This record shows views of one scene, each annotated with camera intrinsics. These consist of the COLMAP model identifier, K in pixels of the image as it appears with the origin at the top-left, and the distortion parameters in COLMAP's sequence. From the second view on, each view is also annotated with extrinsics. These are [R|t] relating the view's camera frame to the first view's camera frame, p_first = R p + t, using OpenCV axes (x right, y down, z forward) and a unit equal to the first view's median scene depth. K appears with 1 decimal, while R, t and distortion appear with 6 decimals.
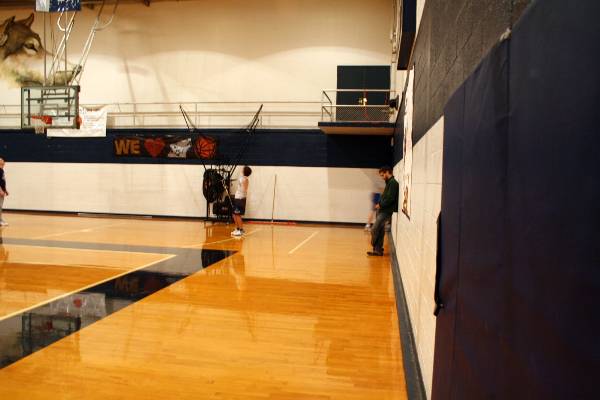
lens RADIAL K [[497.3, 0, 301.7], [0, 497.3, 210.3], [0, 0, 1]] dist [-0.163255, 0.132495]
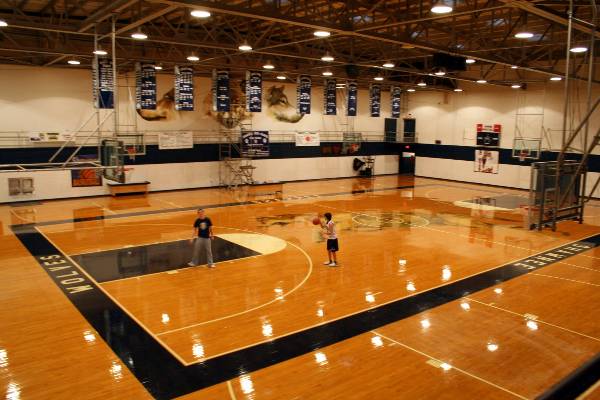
lens RADIAL K [[494.1, 0, 297.5], [0, 494.1, 200.4], [0, 0, 1]] dist [-0.164276, 0.144667]
pose [[0.677087, -0.125773, 0.725075, -2.205854], [0.045680, 0.990570, 0.129169, -0.203350], [-0.734484, -0.054337, 0.676448, -0.515527]]
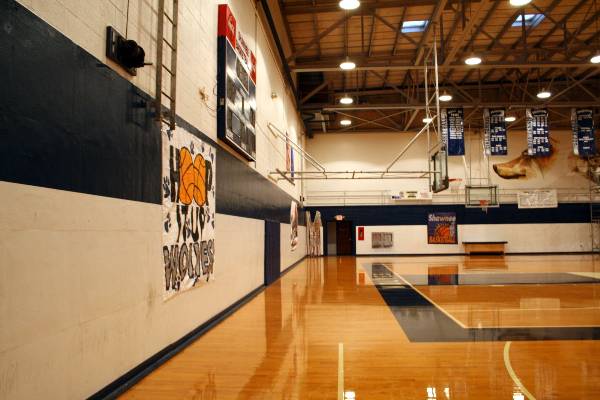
lens RADIAL K [[487.9, 0, 300.0], [0, 487.9, 200.0], [0, 0, 1]] dist [-0.167954, 0.139608]
pose [[0.996913, -0.025774, 0.074161, -2.098681], [0.034914, 0.991579, -0.124711, -0.026167], [-0.070322, 0.126915, 0.989418, -0.492313]]
